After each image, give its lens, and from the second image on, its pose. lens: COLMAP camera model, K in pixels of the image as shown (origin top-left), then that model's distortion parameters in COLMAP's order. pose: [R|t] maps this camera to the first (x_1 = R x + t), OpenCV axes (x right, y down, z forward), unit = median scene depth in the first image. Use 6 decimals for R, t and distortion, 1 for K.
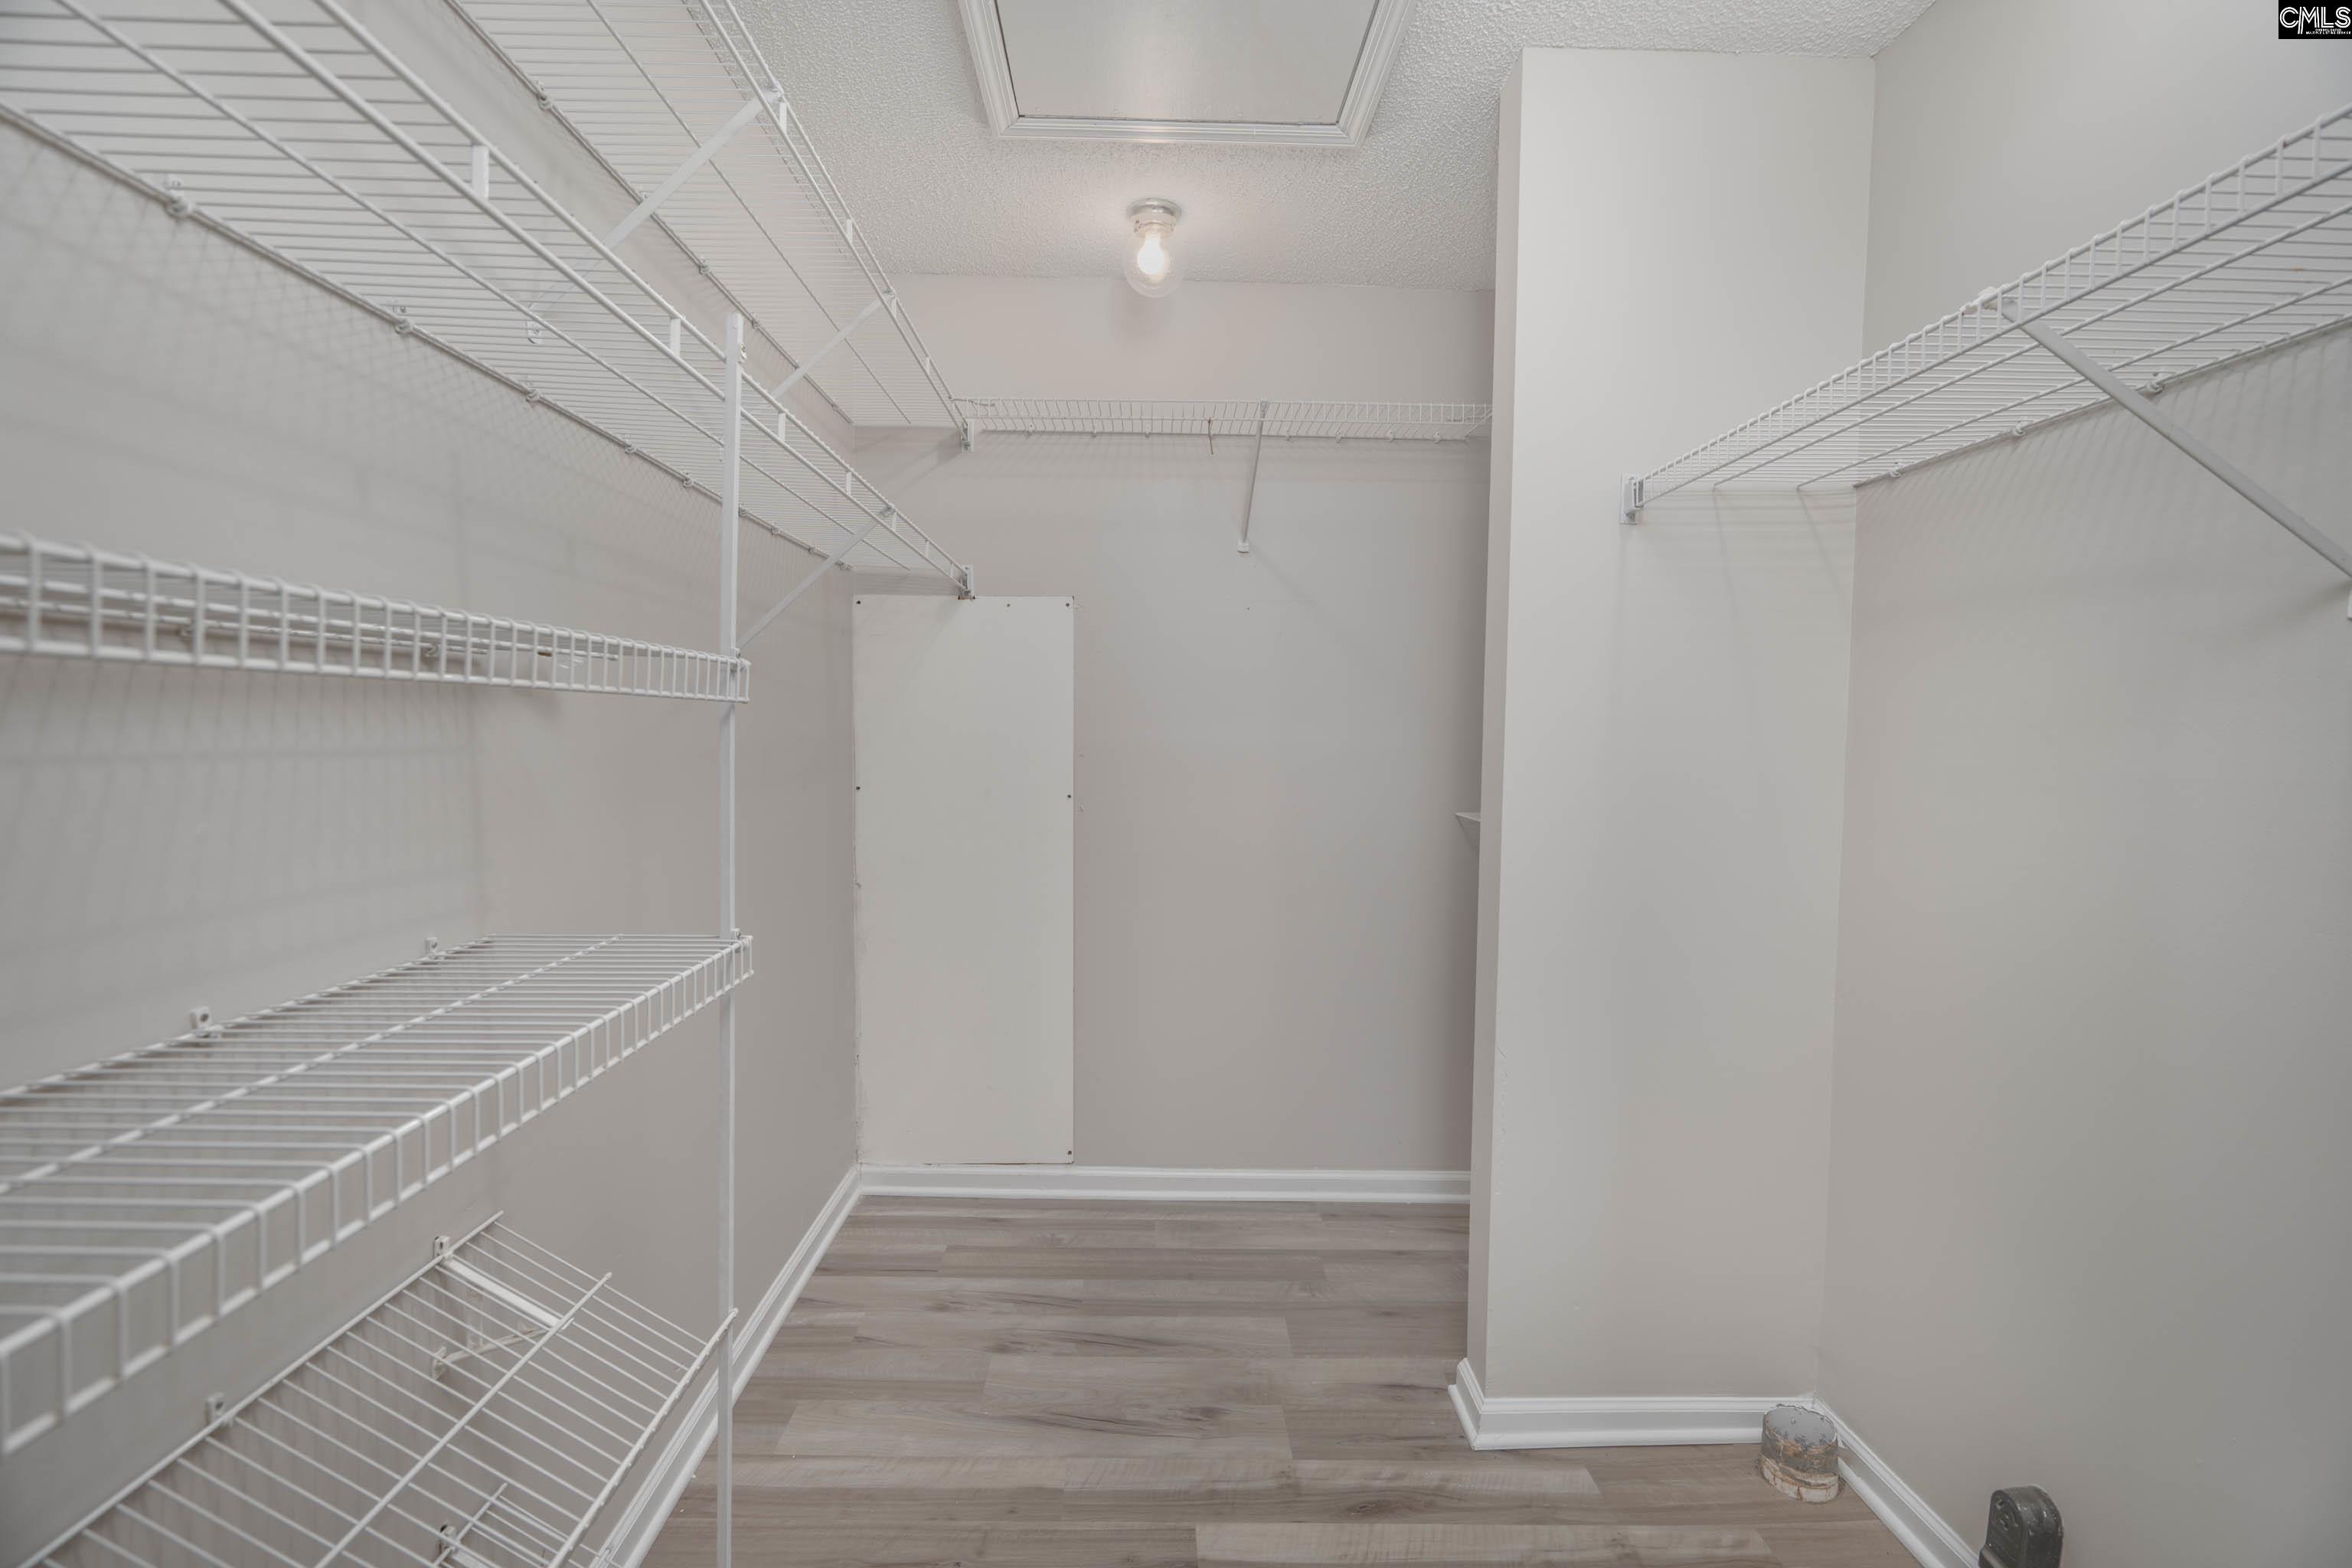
lens RADIAL K [[1049.9, 0, 1165.8], [0, 1049.9, 781.9], [0, 0, 1]] dist [-0.001584, 0.001074]
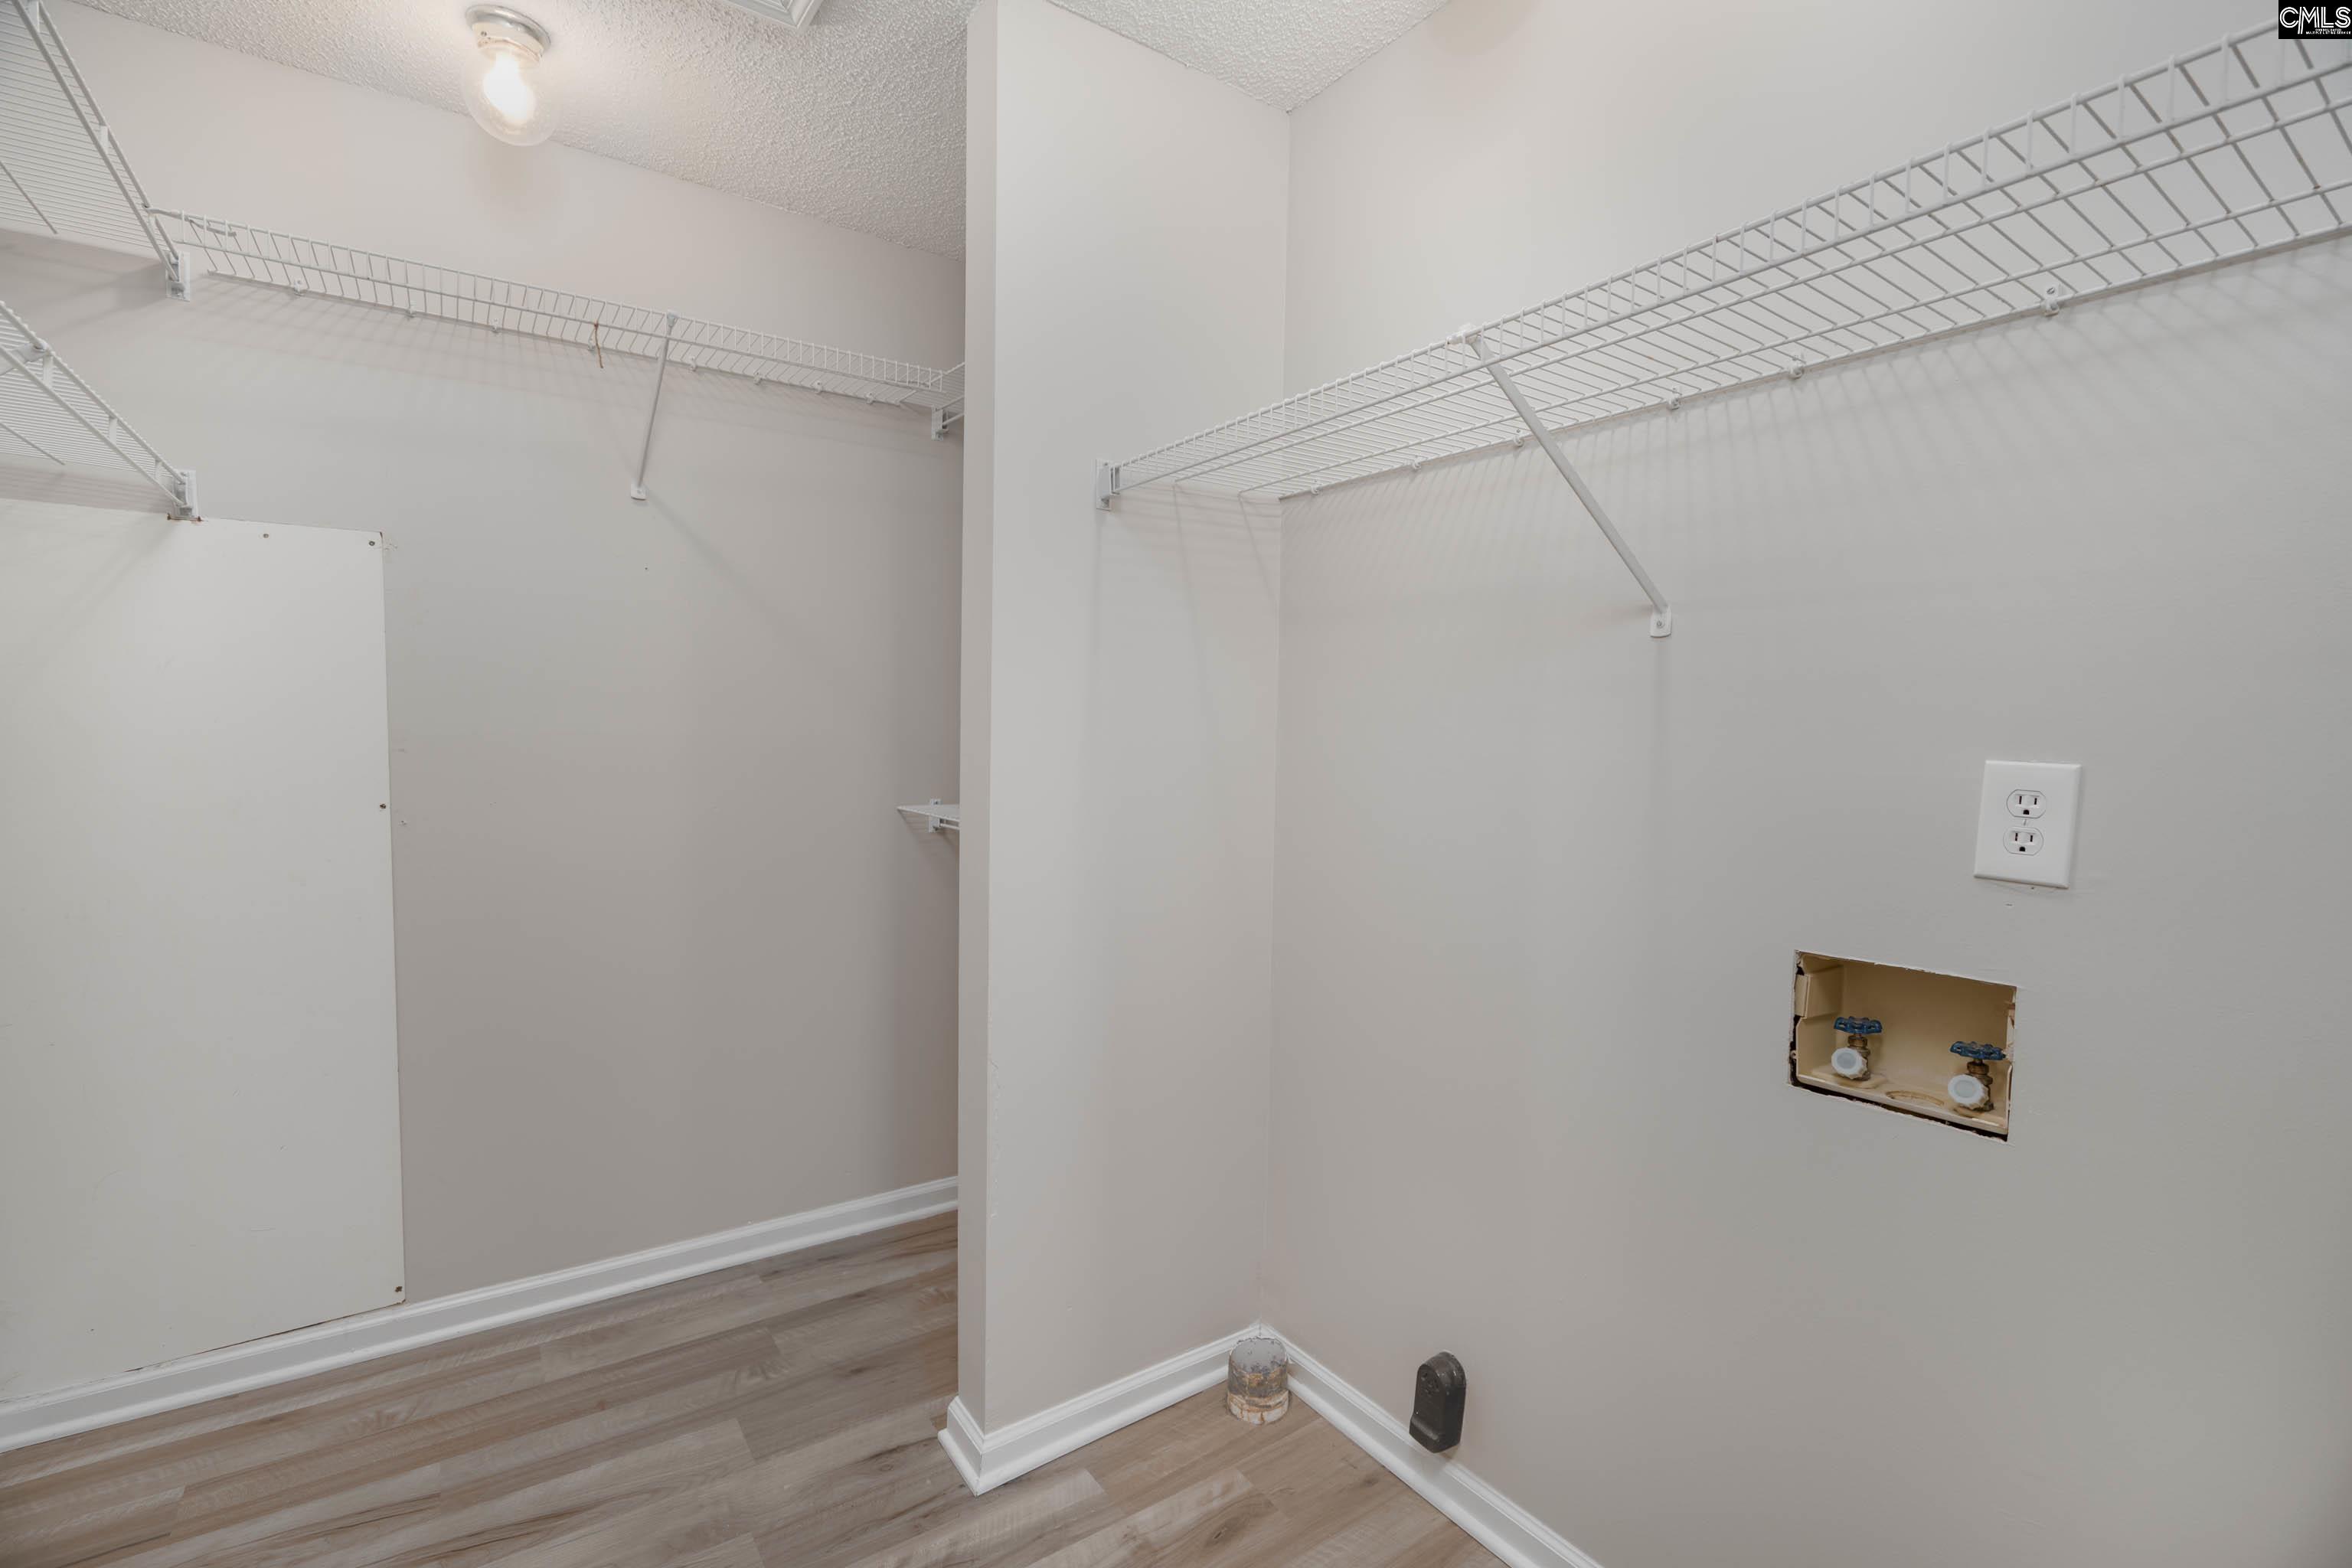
lens RADIAL K [[1049.9, 0, 1165.8], [0, 1049.9, 781.9], [0, 0, 1]] dist [-0.001584, 0.001074]
pose [[0.833867, -0.028229, 0.551243, -0.054109], [0.023517, 0.999601, 0.015614, -0.002996], [-0.551464, -0.000057, 0.834199, 0.123260]]
